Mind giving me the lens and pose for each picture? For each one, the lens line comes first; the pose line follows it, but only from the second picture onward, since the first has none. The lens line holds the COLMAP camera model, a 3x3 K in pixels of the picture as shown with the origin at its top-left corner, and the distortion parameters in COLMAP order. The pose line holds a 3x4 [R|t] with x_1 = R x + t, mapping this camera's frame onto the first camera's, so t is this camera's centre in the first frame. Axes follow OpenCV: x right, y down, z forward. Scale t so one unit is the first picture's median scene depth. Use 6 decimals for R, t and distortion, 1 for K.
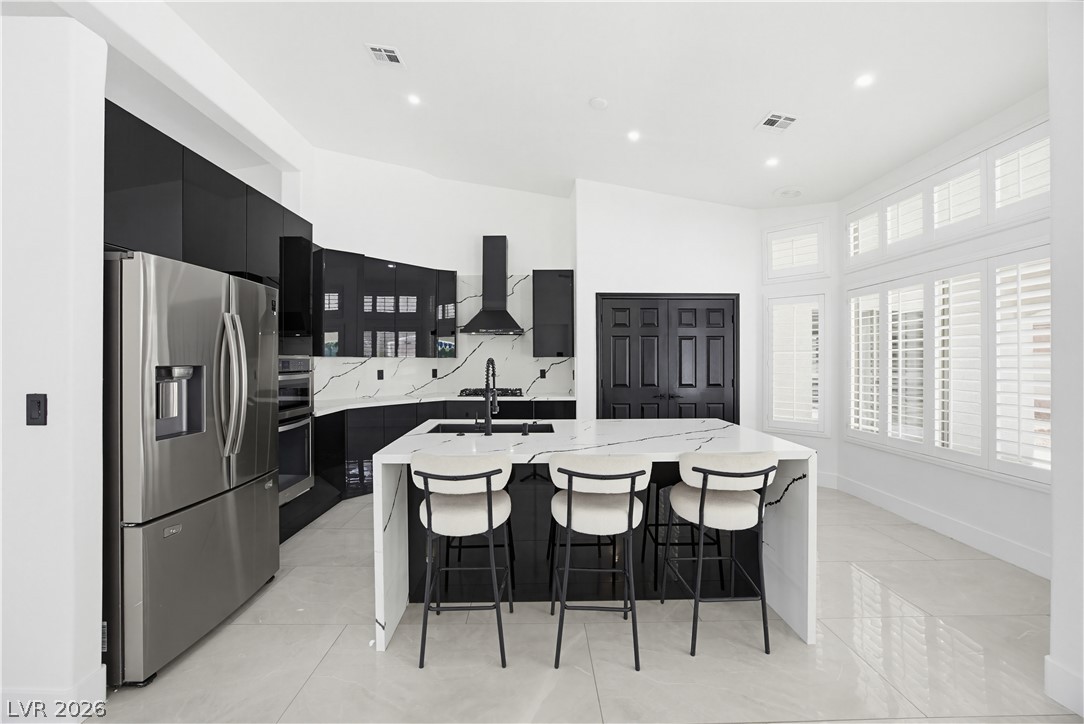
lens RADIAL K [[424.2, 0, 542.0], [0, 424.2, 362.0], [0, 0, 1]] dist [0.000375, 0.000151]
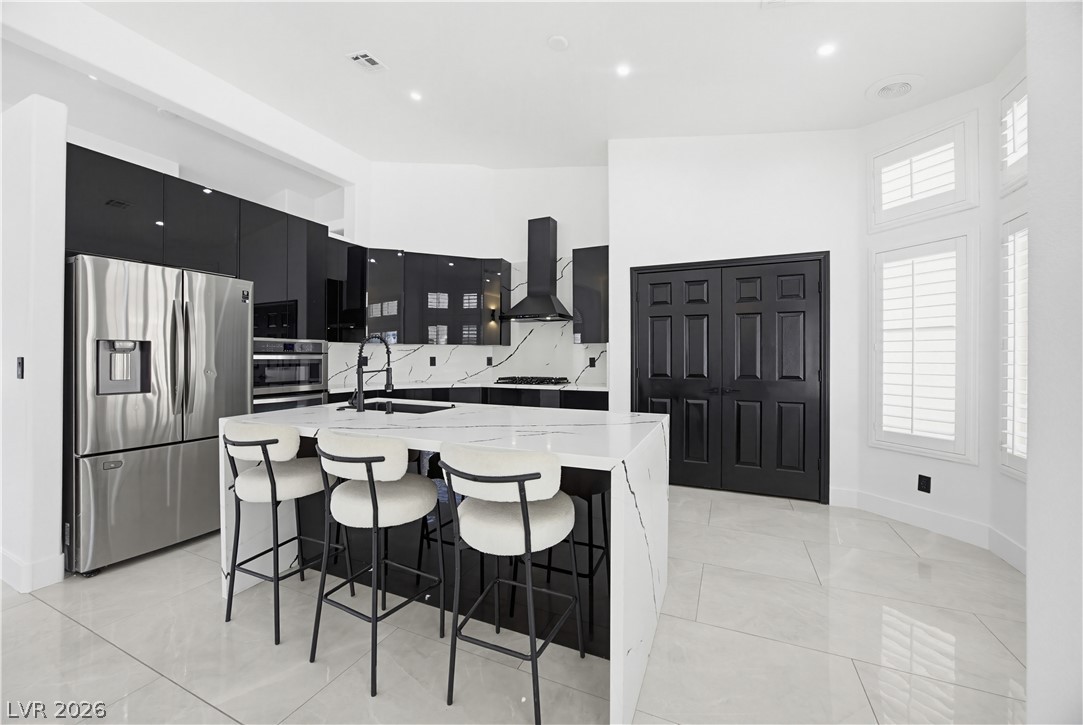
lens RADIAL K [[423.8, 0, 541.5], [0, 423.8, 362.5], [0, 0, 1]] dist [0.000375, 0.000151]
pose [[0.903720, 0.004706, -0.428098, 0.332502], [-0.001512, 0.999968, 0.007801, 0.023961], [0.428122, -0.006403, 0.903699, 0.140569]]
